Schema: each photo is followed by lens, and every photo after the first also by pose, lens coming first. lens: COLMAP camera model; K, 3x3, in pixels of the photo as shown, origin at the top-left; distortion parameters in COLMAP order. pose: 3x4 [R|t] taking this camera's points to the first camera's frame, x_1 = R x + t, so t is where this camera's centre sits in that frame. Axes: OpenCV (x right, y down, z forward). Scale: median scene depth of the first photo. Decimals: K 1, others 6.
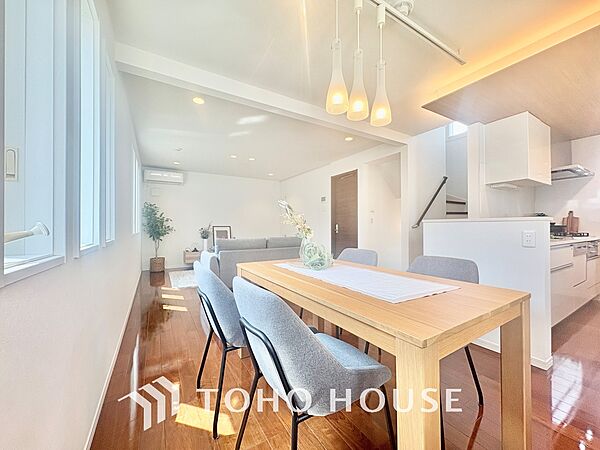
lens RADIAL K [[241.4, 0, 301.9], [0, 241.4, 222.7], [0, 0, 1]] dist [-0.000792, -0.000125]
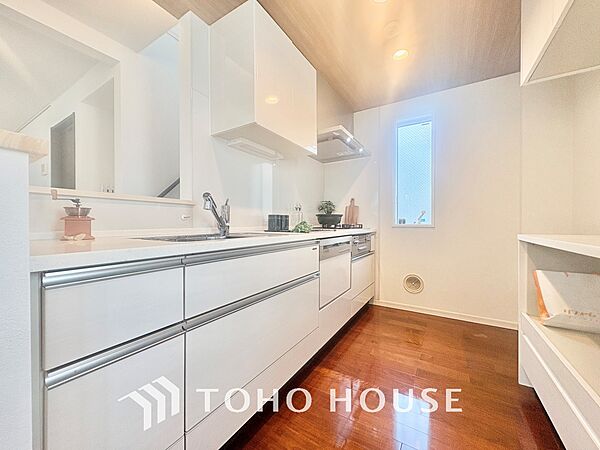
lens RADIAL K [[241.4, 0, 296.0], [0, 241.4, 225.5], [0, 0, 1]] dist [-0.000792, -0.000125]
pose [[0.891101, -0.004340, 0.453785, 0.565503], [-0.009815, 0.999536, 0.028832, 0.022966], [-0.453700, -0.030146, 0.890645, 0.343364]]
